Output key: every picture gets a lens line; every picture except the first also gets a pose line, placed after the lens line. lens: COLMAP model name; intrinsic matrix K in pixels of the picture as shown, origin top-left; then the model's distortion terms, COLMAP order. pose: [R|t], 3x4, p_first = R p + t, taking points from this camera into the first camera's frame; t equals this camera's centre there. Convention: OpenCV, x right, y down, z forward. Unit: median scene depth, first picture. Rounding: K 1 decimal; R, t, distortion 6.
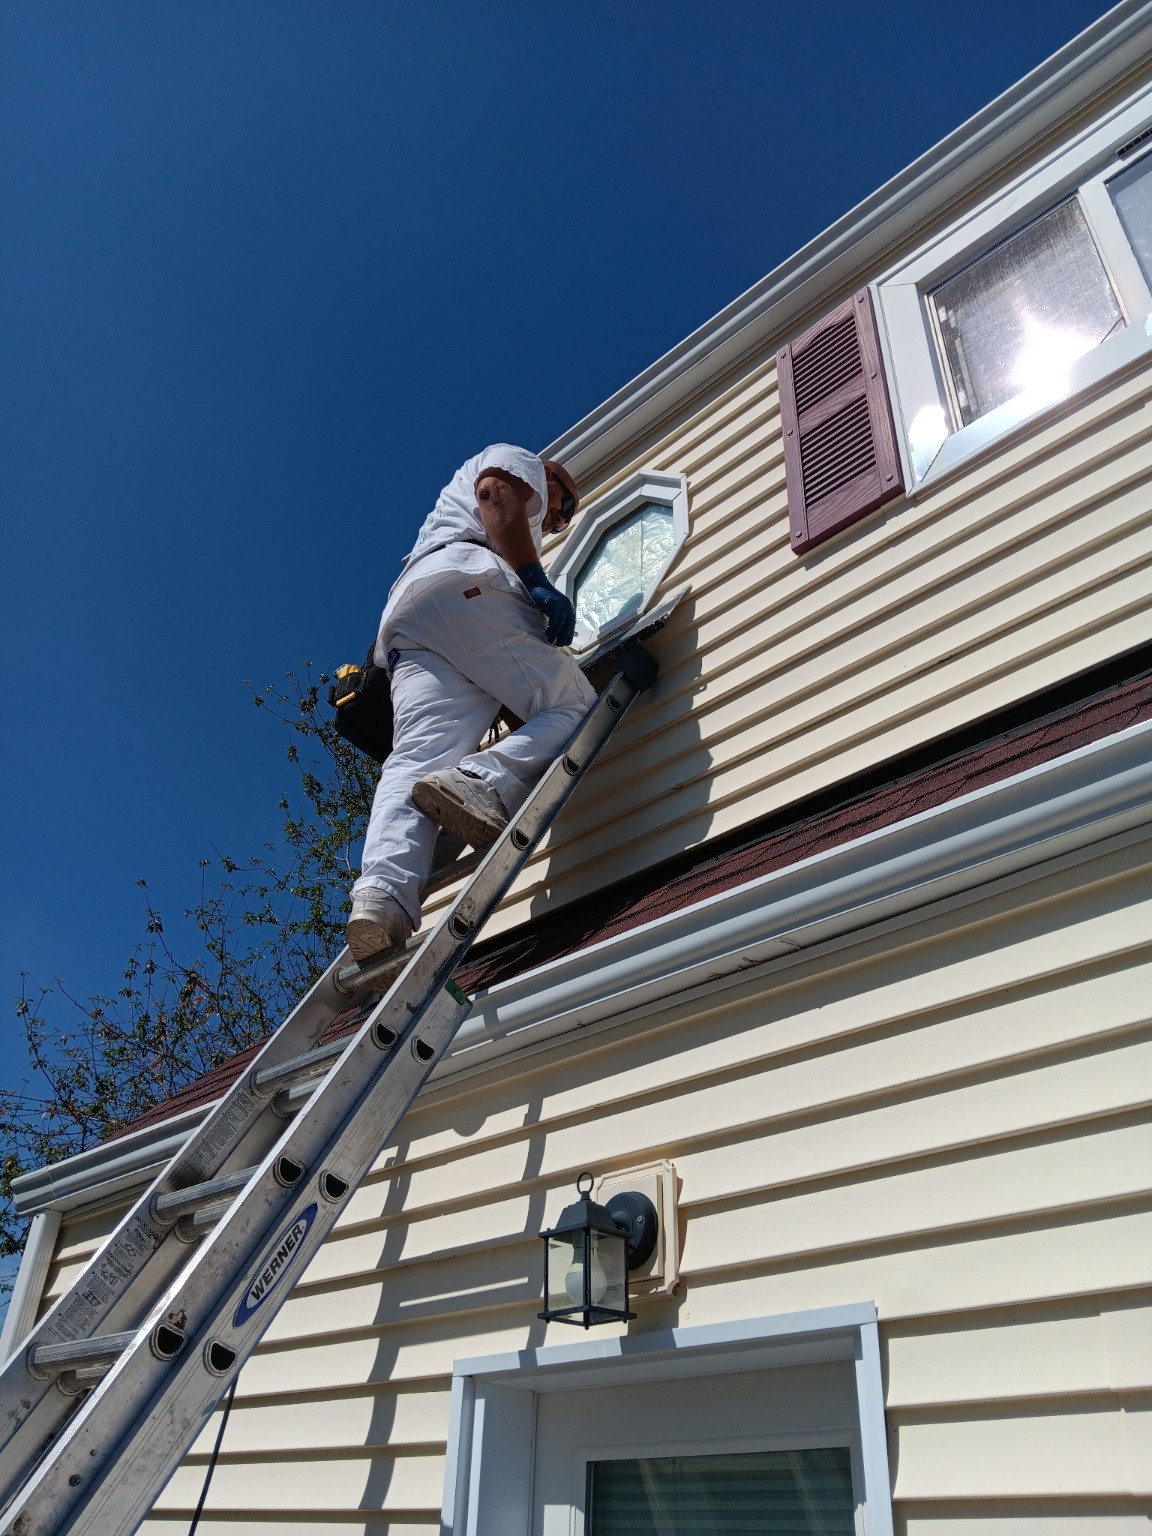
lens RADIAL K [[1197.8, 0, 576.0], [0, 1197.8, 768.0], [0, 0, 1]] dist [0.117388, -0.225203]
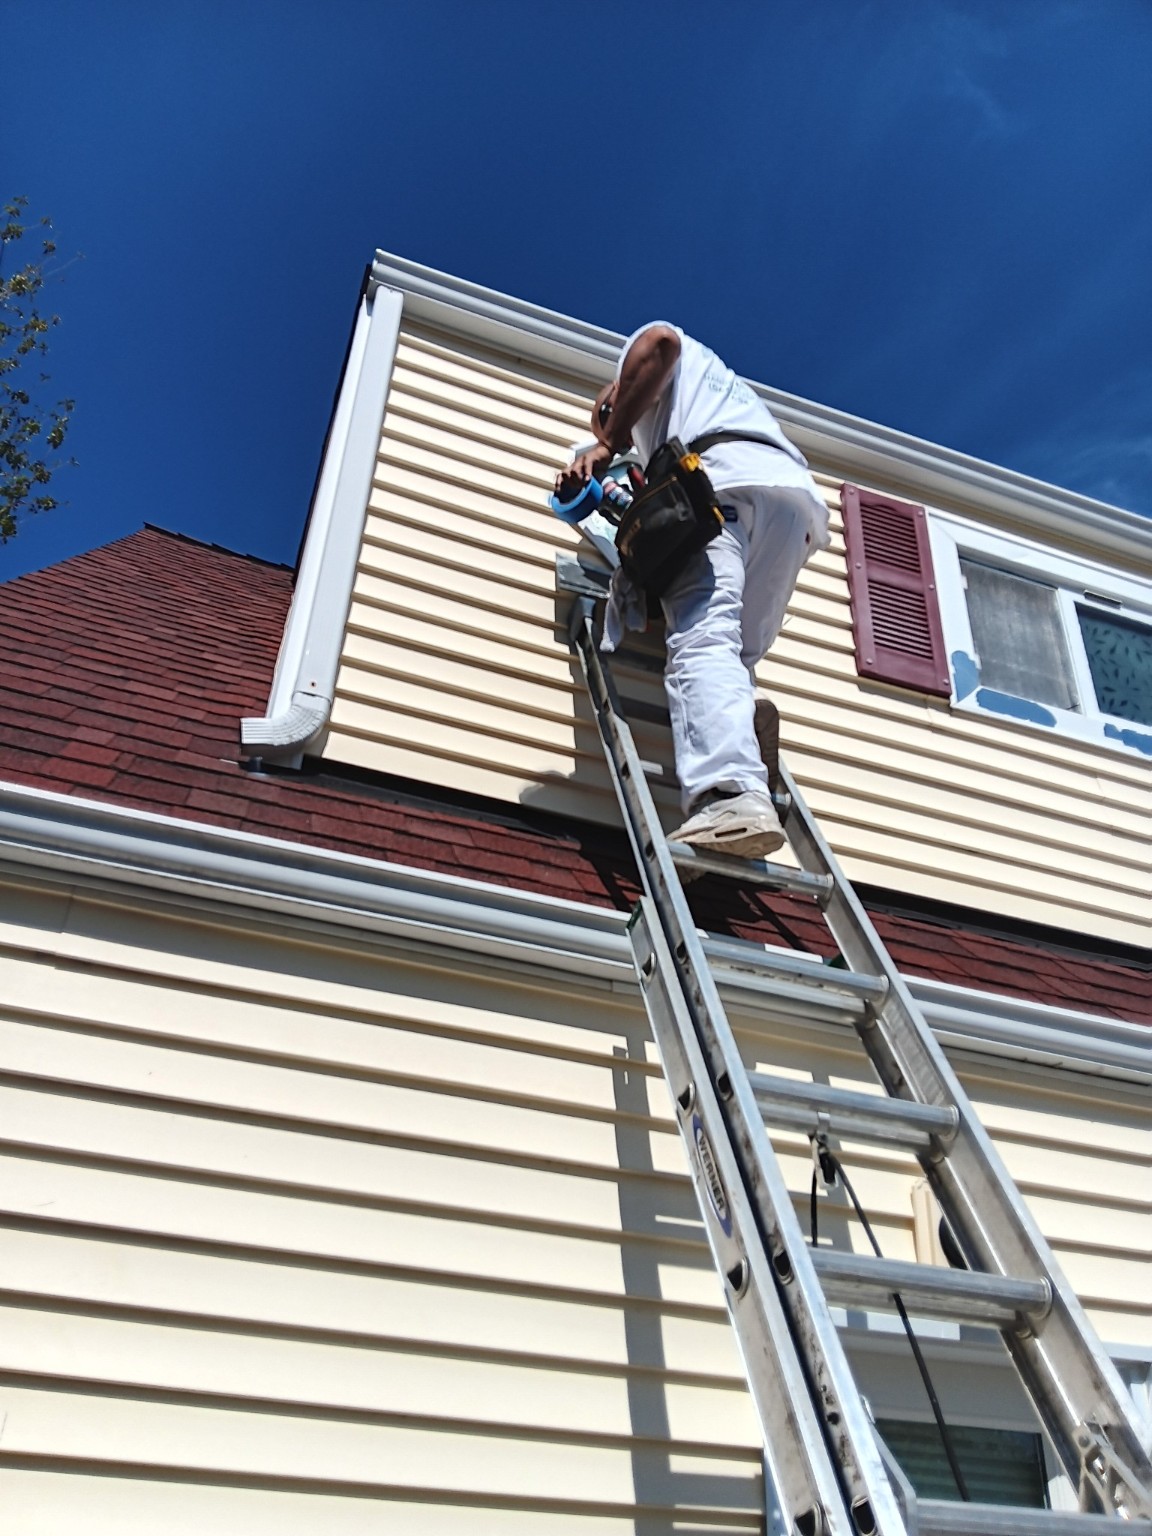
lens RADIAL K [[1186.1, 0, 569.8], [0, 1186.1, 765.6], [0, 0, 1]] dist [0.085119, -0.210029]
pose [[0.424361, 0.482159, 0.766446, -1.068957], [-0.547859, 0.810650, -0.206632, 0.397388], [-0.720950, -0.332218, 0.608164, 0.626881]]
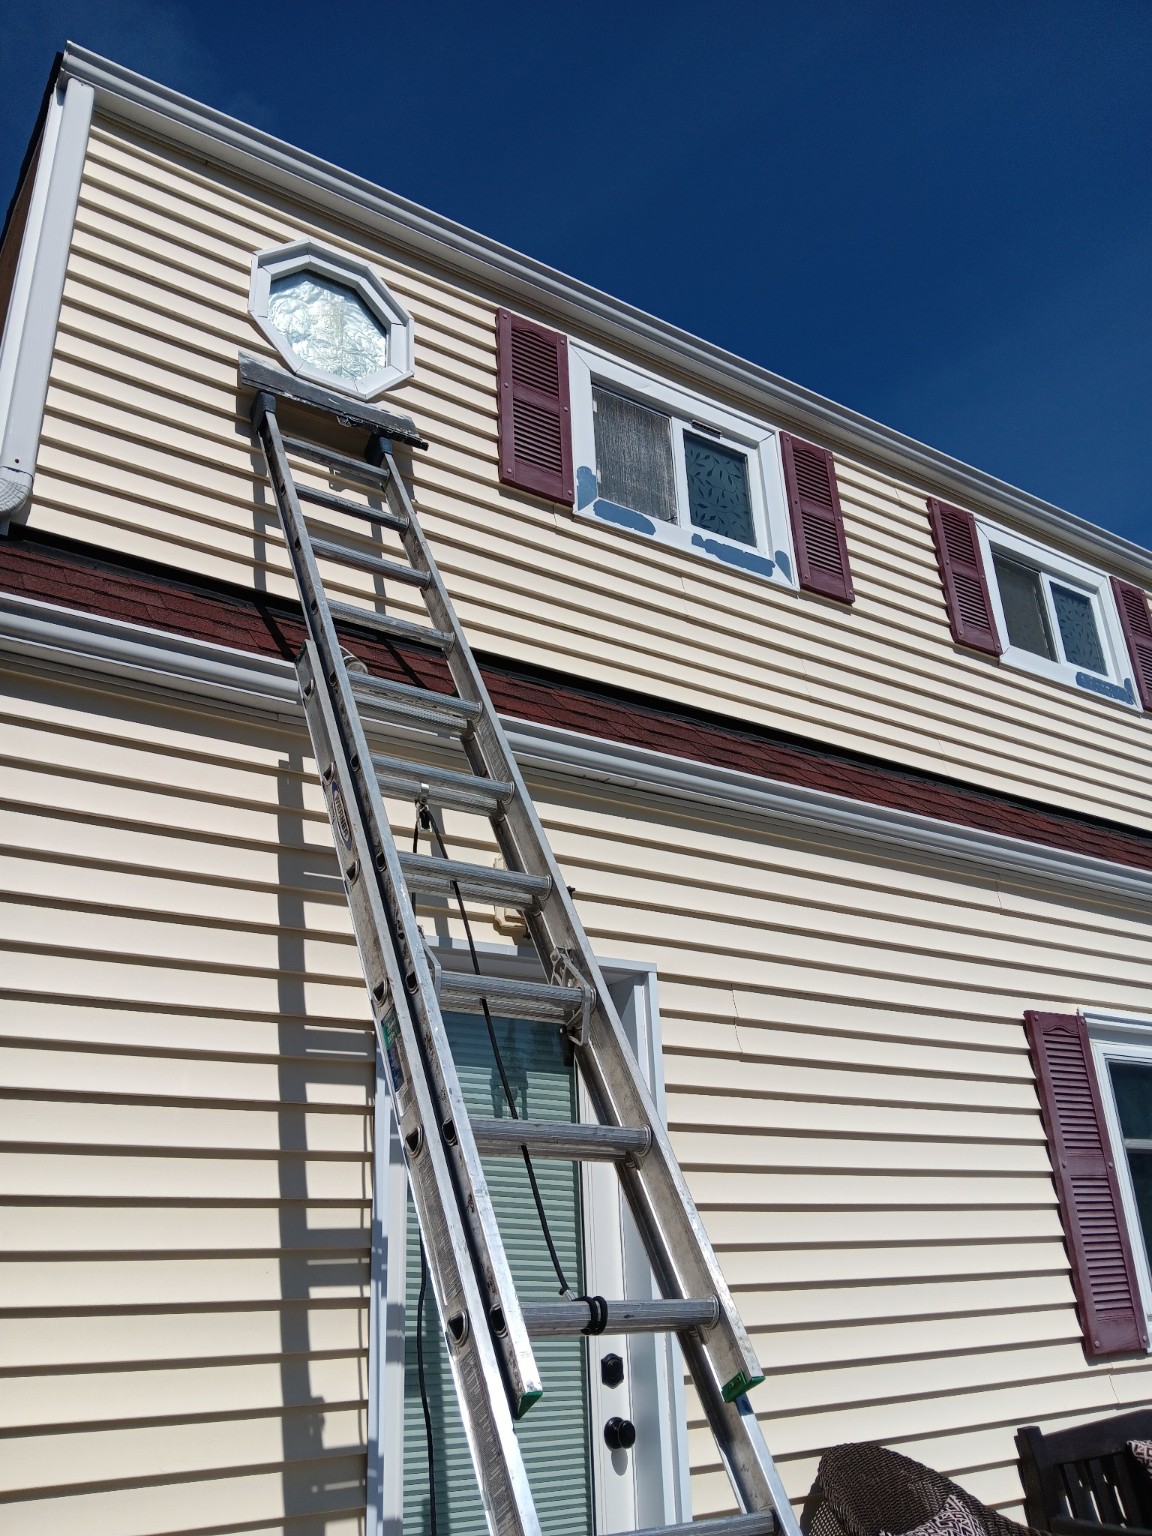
lens RADIAL K [[1197.8, 0, 576.0], [0, 1197.8, 768.0], [0, 0, 1]] dist [0.117388, -0.225203]
pose [[0.200945, 0.340501, 0.918521, -1.354541], [-0.521520, 0.830908, -0.193929, 0.458299], [-0.829239, -0.440058, 0.344545, 0.378047]]
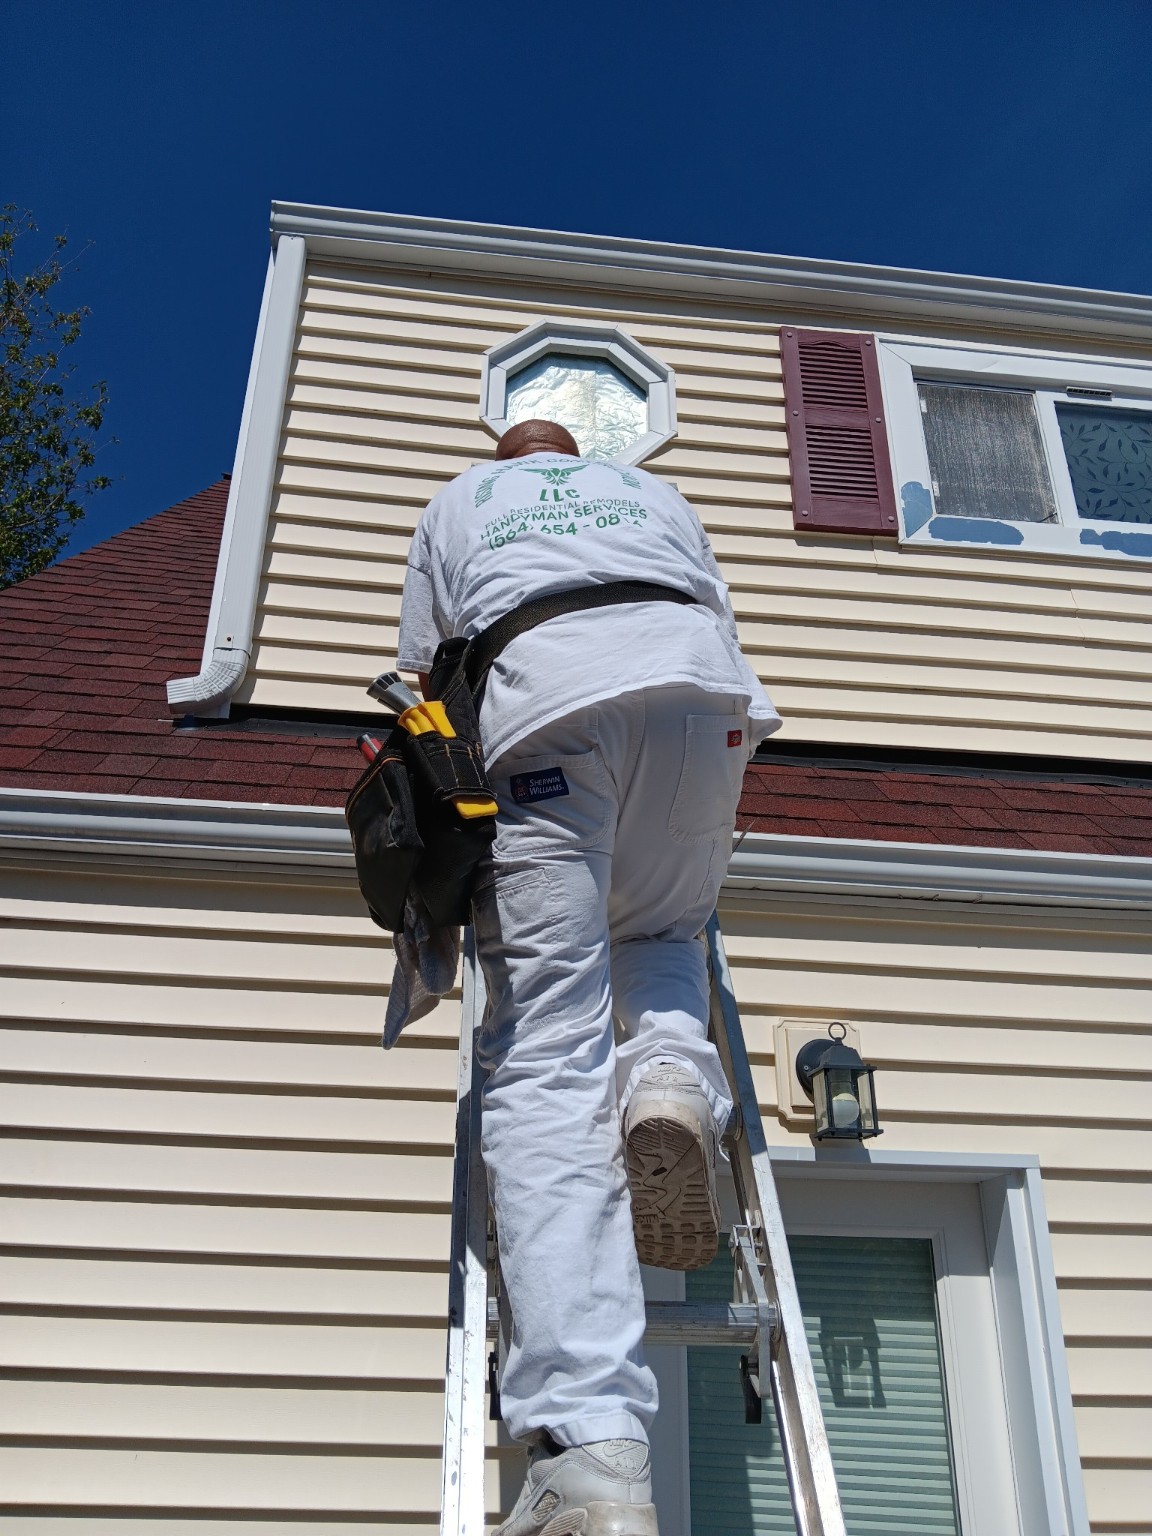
lens RADIAL K [[1205.4, 0, 576.0], [0, 1205.4, 768.0], [0, 0, 1]] dist [0.098120, -0.243052]
pose [[0.620509, 0.320161, 0.715867, -0.977414], [-0.439533, 0.897989, -0.020627, 0.206637], [-0.649445, -0.301848, 0.697932, 0.326739]]
